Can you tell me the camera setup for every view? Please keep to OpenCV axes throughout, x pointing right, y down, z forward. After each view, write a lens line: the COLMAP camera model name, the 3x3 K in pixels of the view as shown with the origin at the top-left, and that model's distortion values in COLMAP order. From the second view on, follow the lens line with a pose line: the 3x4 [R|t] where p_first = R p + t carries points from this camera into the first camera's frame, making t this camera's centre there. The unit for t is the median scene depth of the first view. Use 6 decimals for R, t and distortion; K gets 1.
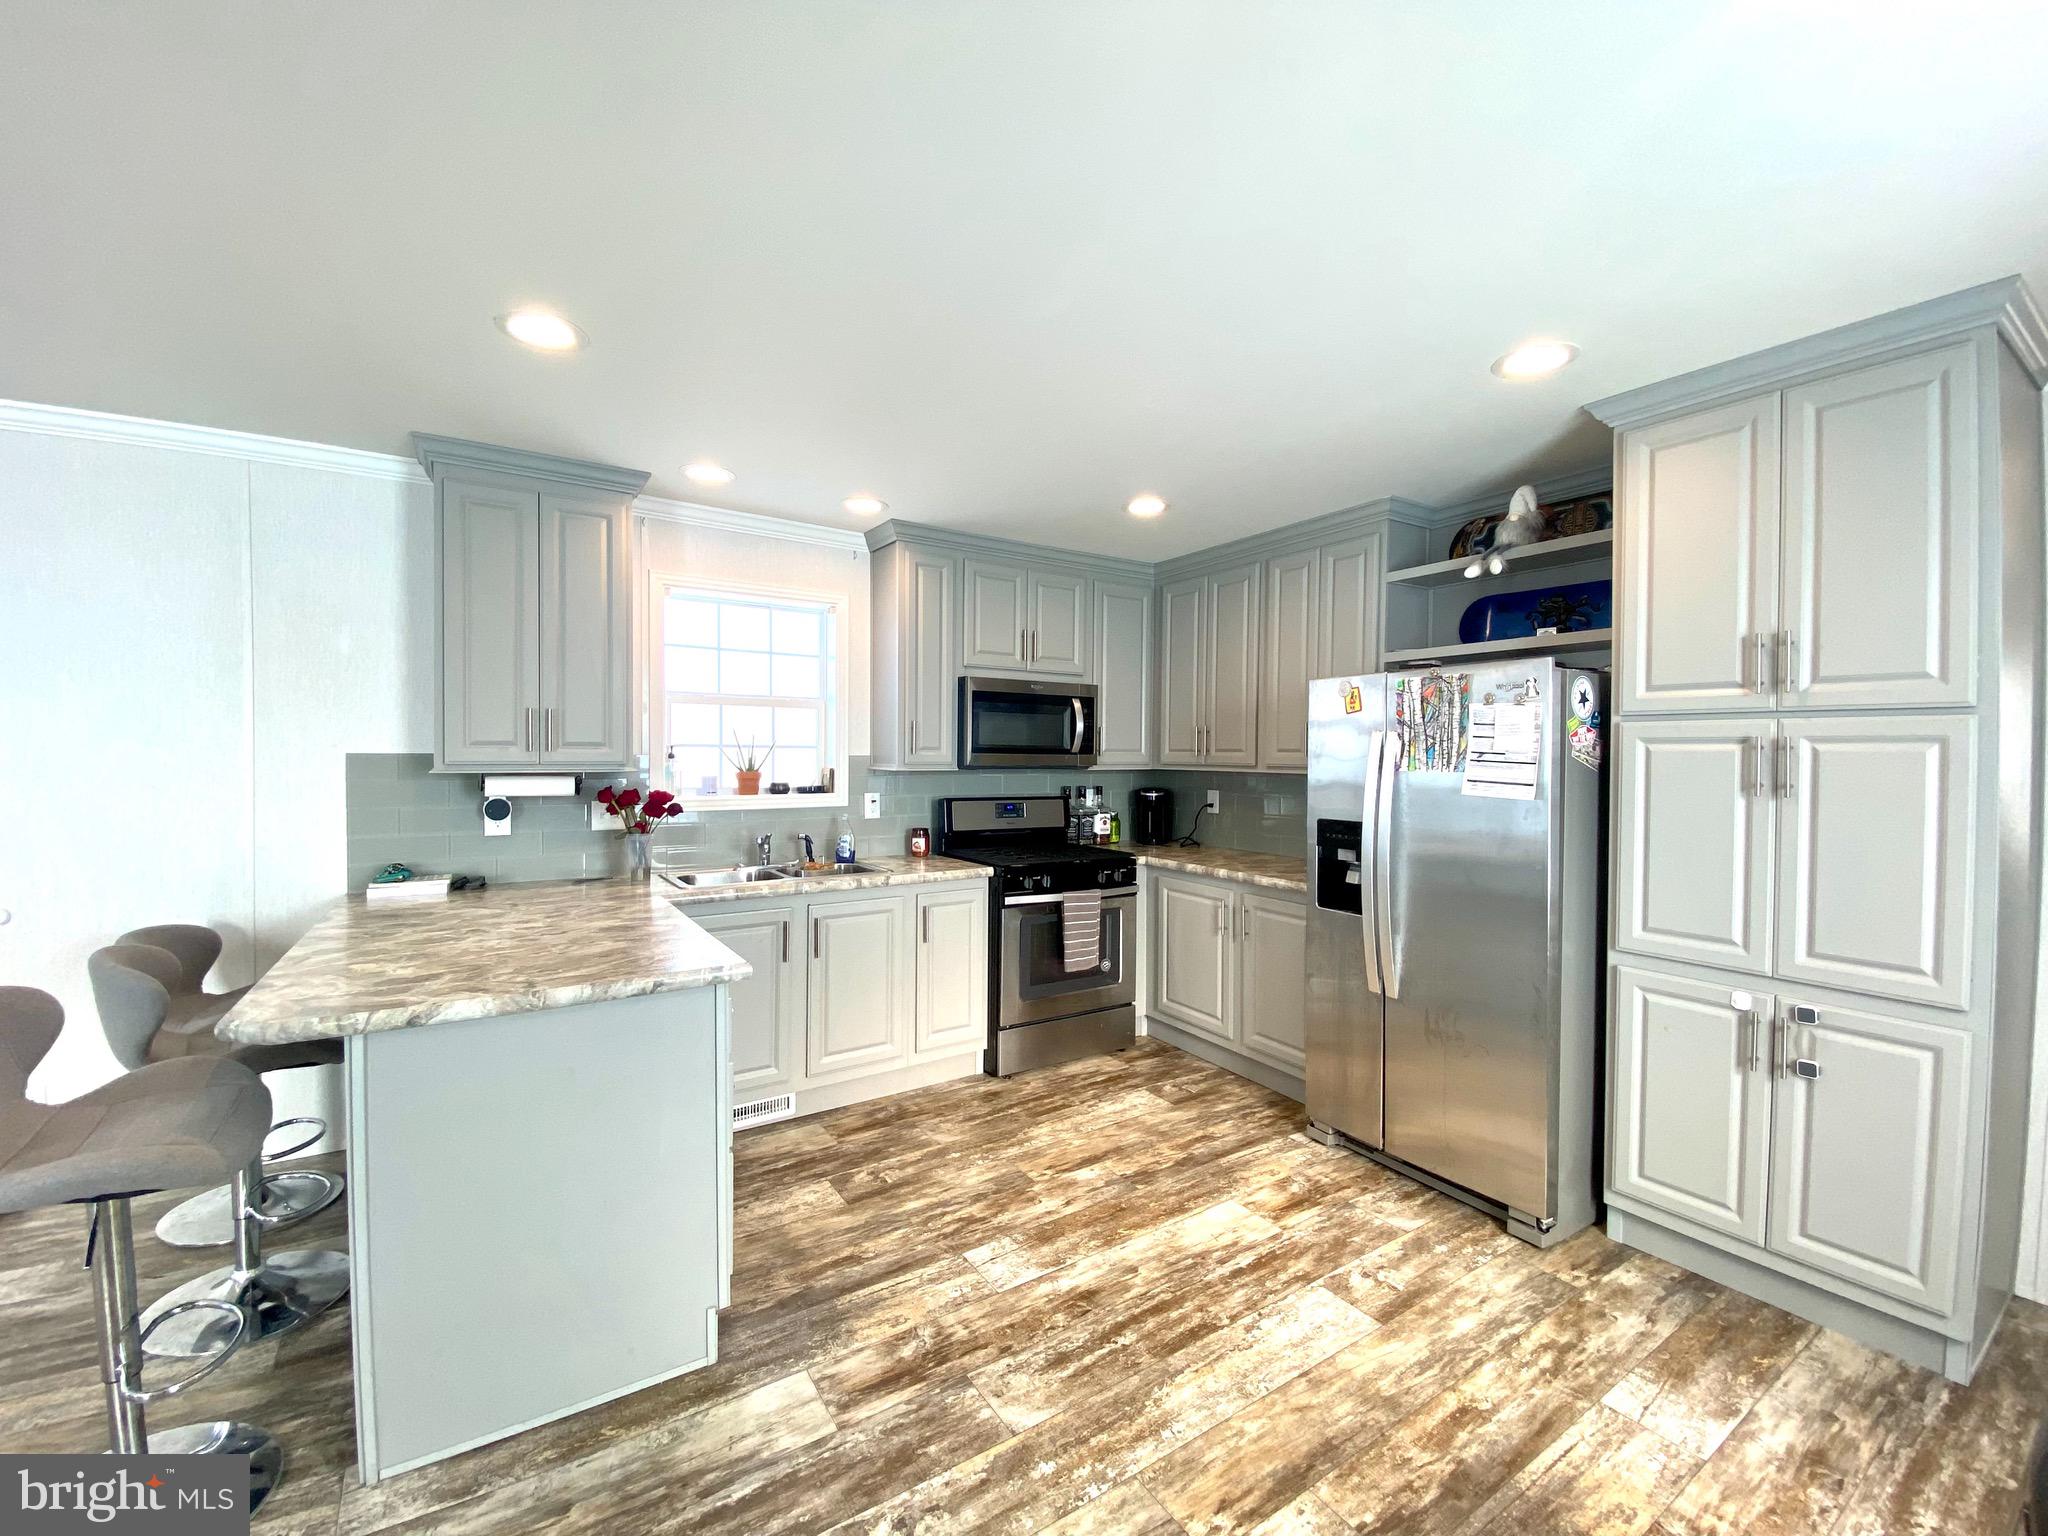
lens RADIAL K [[824.5, 0, 1010.1], [0, 824.5, 757.1], [0, 0, 1]] dist [-0.009506, -0.006773]
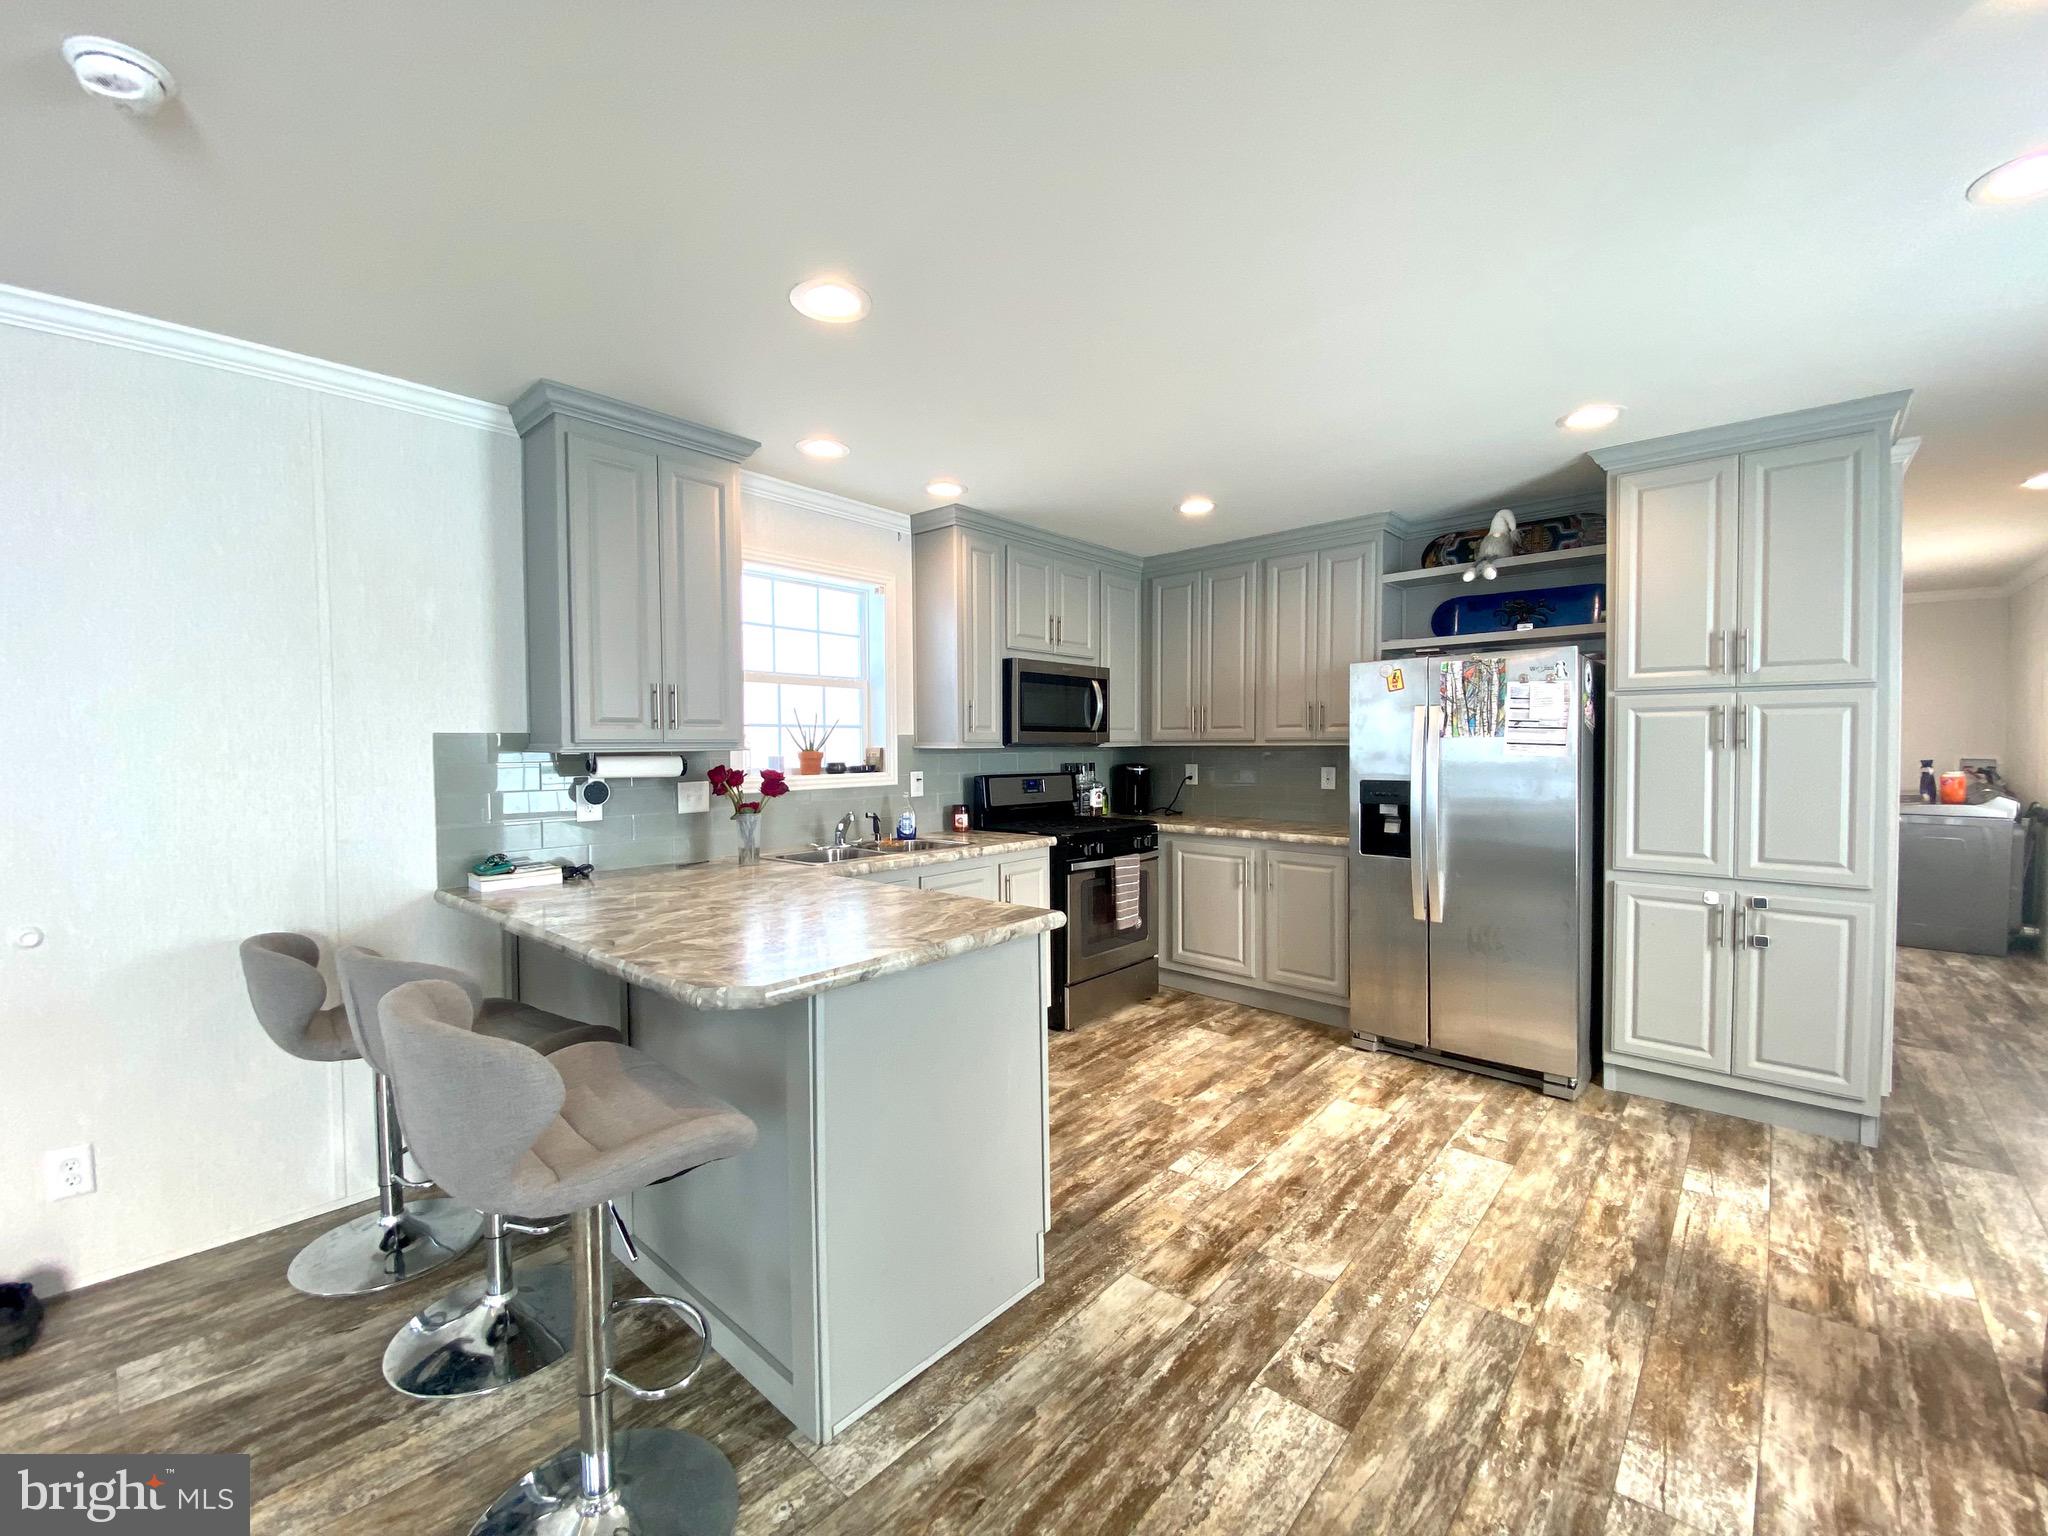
lens RADIAL K [[824.5, 0, 997.8], [0, 824.5, 758.3], [0, 0, 1]] dist [-0.009506, -0.006773]
pose [[0.968031, -0.017518, 0.250216, -0.588188], [0.014424, 0.999795, 0.014194, 0.025609], [-0.250414, -0.010131, 0.968086, -0.027726]]
